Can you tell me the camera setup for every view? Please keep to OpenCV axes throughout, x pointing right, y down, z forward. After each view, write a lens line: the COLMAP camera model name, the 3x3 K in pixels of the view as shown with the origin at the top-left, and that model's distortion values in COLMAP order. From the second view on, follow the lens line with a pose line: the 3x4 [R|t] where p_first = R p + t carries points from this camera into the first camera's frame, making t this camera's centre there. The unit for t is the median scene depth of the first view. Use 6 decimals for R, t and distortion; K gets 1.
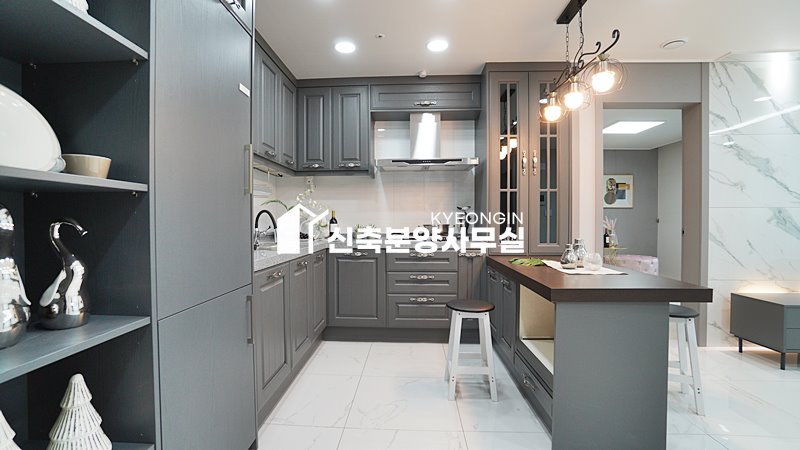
lens RADIAL K [[353.7, 0, 400.0], [0, 353.7, 225.0], [0, 0, 1]] dist [-0.010365, 0.000851]
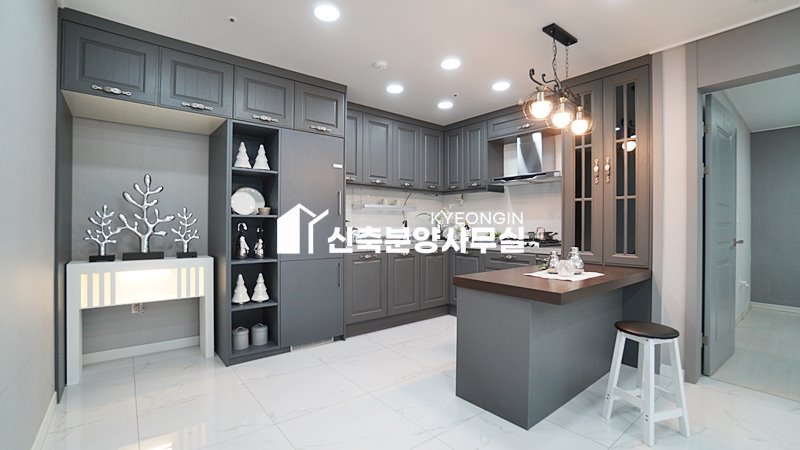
lens RADIAL K [[359.9, 0, 400.0], [0, 359.9, 225.0], [0, 0, 1]] dist [-0.053847, 0.017558]
pose [[0.661516, 0.005311, -0.749912, 0.725210], [-0.017542, 0.999811, -0.008394, -0.006780], [0.749726, 0.018708, 0.661484, -0.071298]]
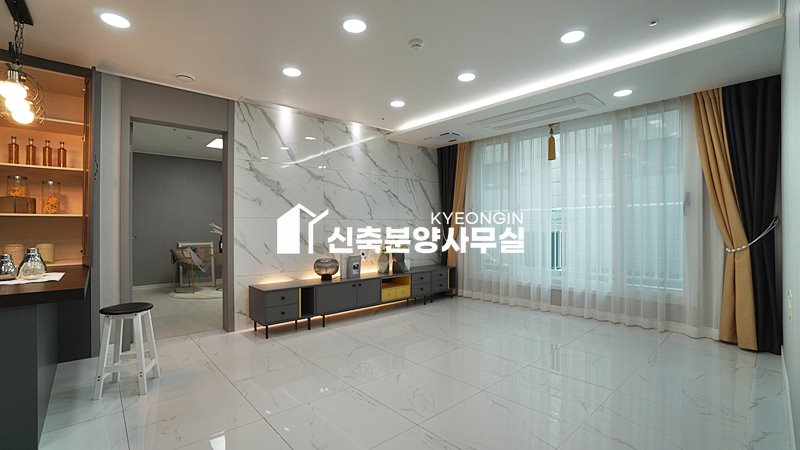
lens RADIAL K [[359.9, 0, 400.0], [0, 359.9, 225.0], [0, 0, 1]] dist [-0.053847, 0.017558]
pose [[0.719639, 0.002727, 0.694343, 0.435039], [0.011065, 0.999820, -0.015395, 0.001894], [-0.694261, 0.018762, 0.719479, -0.300673]]
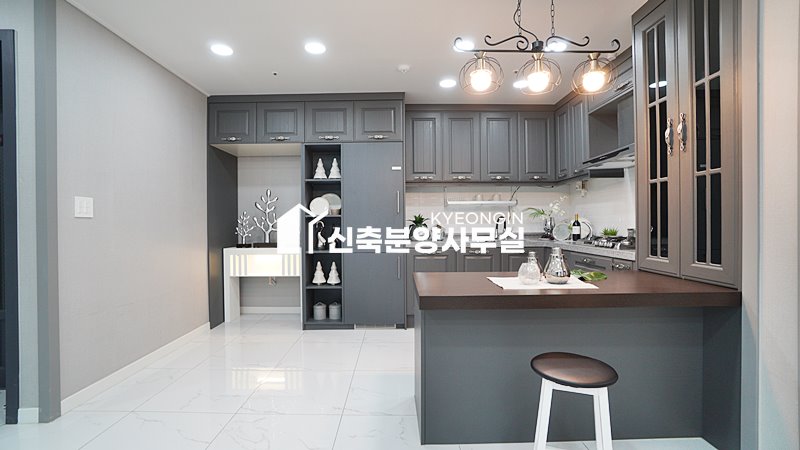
lens RADIAL K [[359.9, 0, 400.0], [0, 359.9, 225.0], [0, 0, 1]] dist [-0.053847, 0.017558]
pose [[0.039421, 0.006474, -0.999202, 0.972937], [-0.007483, 0.999953, 0.006183, -0.011030], [0.999195, 0.007233, 0.039467, 0.466849]]
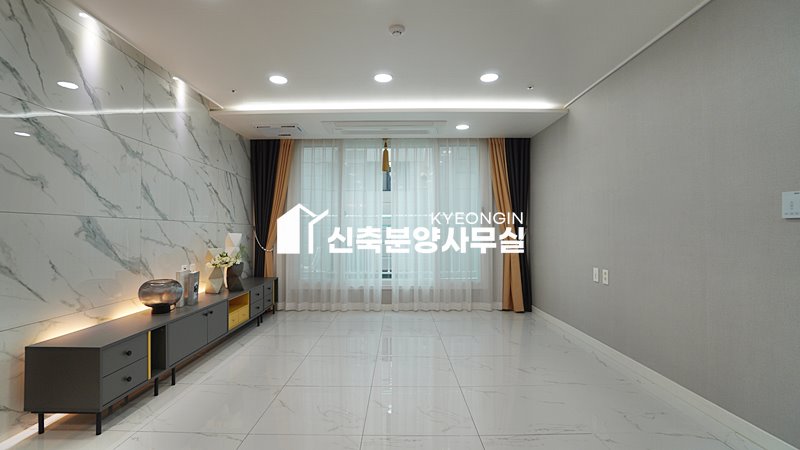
lens RADIAL K [[359.9, 0, 400.0], [0, 359.9, 225.0], [0, 0, 1]] dist [-0.053847, 0.017558]
pose [[-0.033365, 0.022850, 0.999182, 0.281658], [0.016463, 0.999616, -0.022311, -0.001838], [-0.999308, 0.015705, -0.033728, 0.329344]]
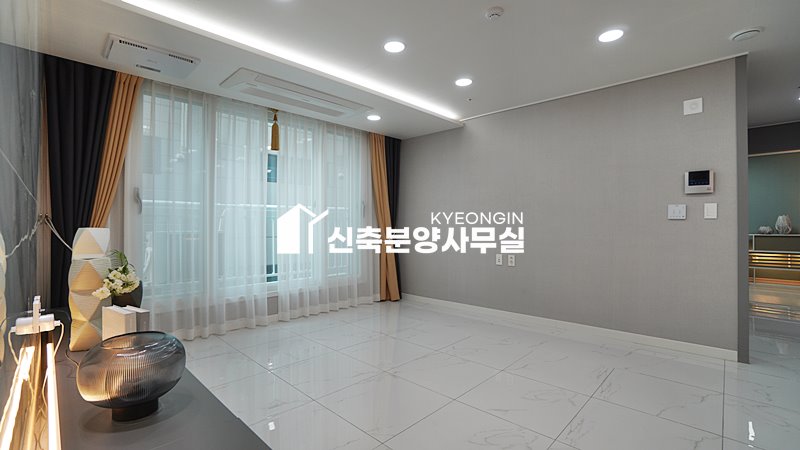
lens RADIAL K [[353.7, 0, 400.0], [0, 353.7, 225.0], [0, 0, 1]] dist [-0.010365, 0.000851]
pose [[-0.732308, 0.004253, 0.680960, 0.706024], [0.012261, 0.999901, 0.006941, -0.013834], [-0.680863, 0.013433, -0.732287, 0.993608]]
